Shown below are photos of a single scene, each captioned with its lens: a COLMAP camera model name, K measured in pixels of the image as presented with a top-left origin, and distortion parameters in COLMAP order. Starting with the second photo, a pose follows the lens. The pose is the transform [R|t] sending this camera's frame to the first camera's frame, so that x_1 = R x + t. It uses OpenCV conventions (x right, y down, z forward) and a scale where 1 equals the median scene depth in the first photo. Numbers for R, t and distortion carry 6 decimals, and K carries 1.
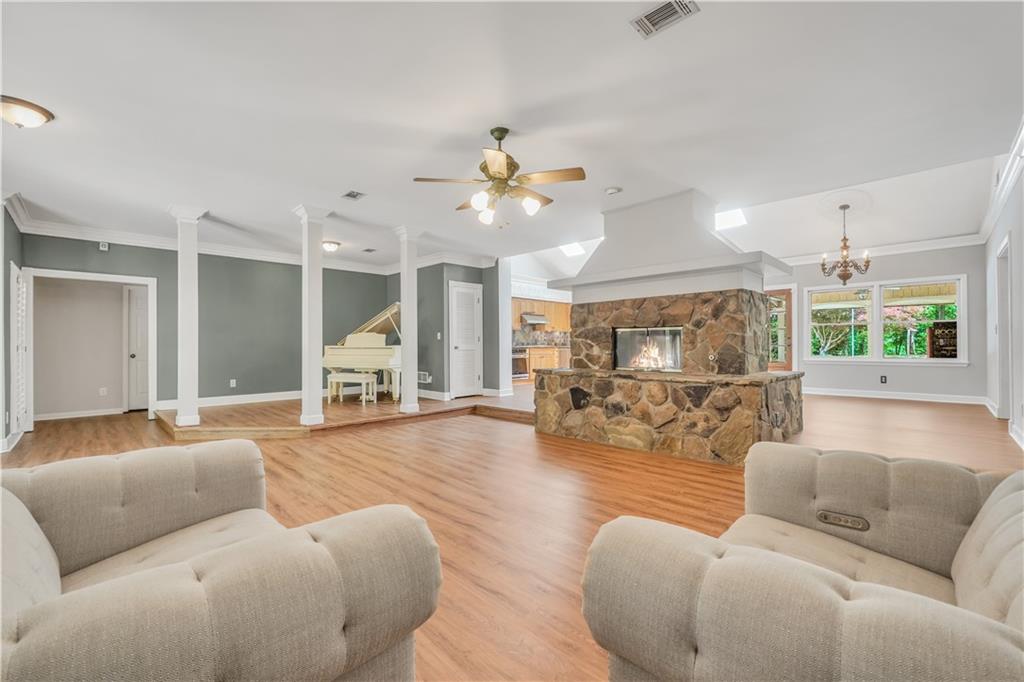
lens RADIAL K [[441.4, 0, 510.1], [0, 441.4, 341.0], [0, 0, 1]] dist [-0.010364, 0.001305]
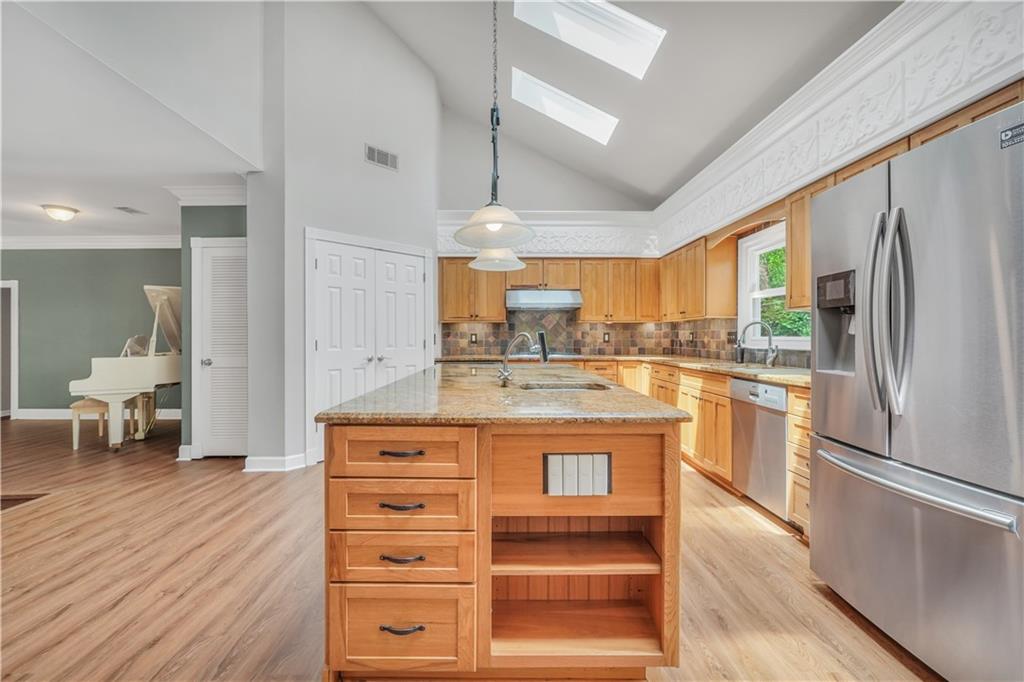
lens RADIAL K [[441.4, 0, 508.4], [0, 441.4, 338.0], [0, 0, 1]] dist [-0.010364, 0.001305]
pose [[0.705272, 0.002517, -0.708933, 0.435401], [0.006134, 0.999935, 0.009652, -0.014762], [0.708911, -0.011156, 0.705210, 0.760998]]
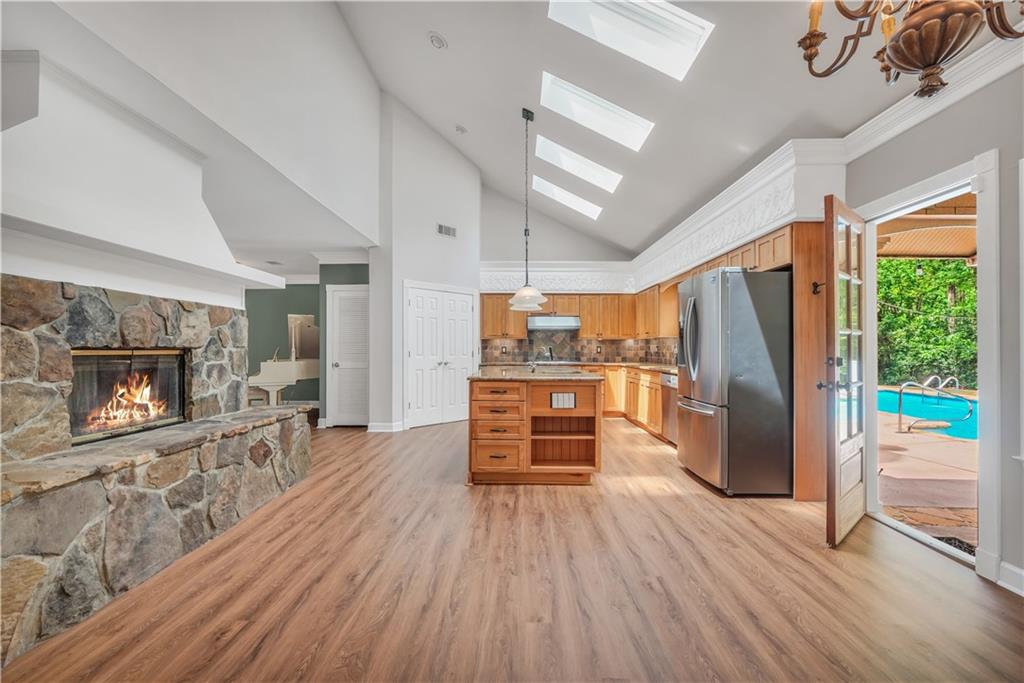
lens RADIAL K [[441.4, 0, 511.8], [0, 441.4, 342.4], [0, 0, 1]] dist [-0.010364, 0.001305]
pose [[0.689324, -0.008449, -0.724404, 0.600206], [0.003726, 0.999960, -0.008117, -0.016605], [0.724444, 0.002896, 0.689328, 0.577259]]
